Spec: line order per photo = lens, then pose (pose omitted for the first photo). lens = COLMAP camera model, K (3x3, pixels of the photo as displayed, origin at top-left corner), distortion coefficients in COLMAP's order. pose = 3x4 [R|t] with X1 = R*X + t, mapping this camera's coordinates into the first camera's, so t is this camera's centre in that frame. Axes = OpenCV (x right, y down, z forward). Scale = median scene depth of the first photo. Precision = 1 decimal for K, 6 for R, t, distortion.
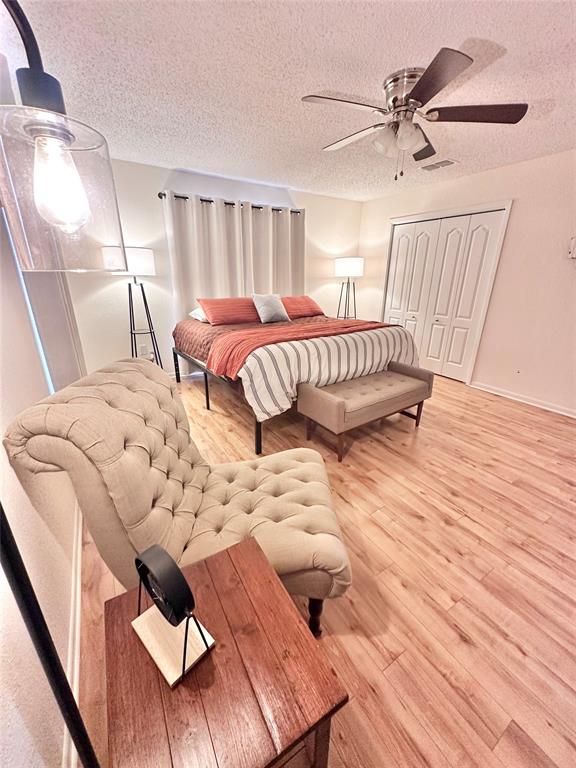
lens RADIAL K [[308.4, 0, 286.5], [0, 308.4, 384.1], [0, 0, 1]] dist [-0.001207, 0.000580]
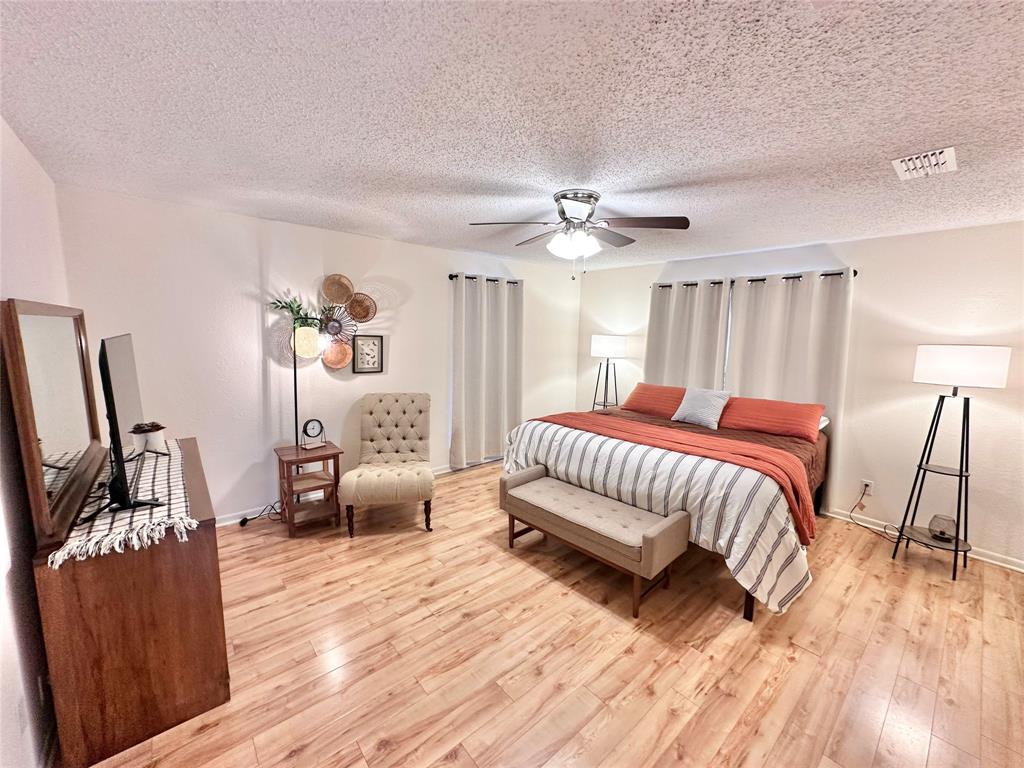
lens RADIAL K [[411.2, 0, 511.8], [0, 411.2, 385.4], [0, 0, 1]] dist [-0.001207, 0.000580]
pose [[0.146678, 0.128630, -0.980785, 1.755741], [-0.359099, 0.930792, 0.068369, -0.399910], [0.921701, 0.342171, 0.182718, 0.749390]]
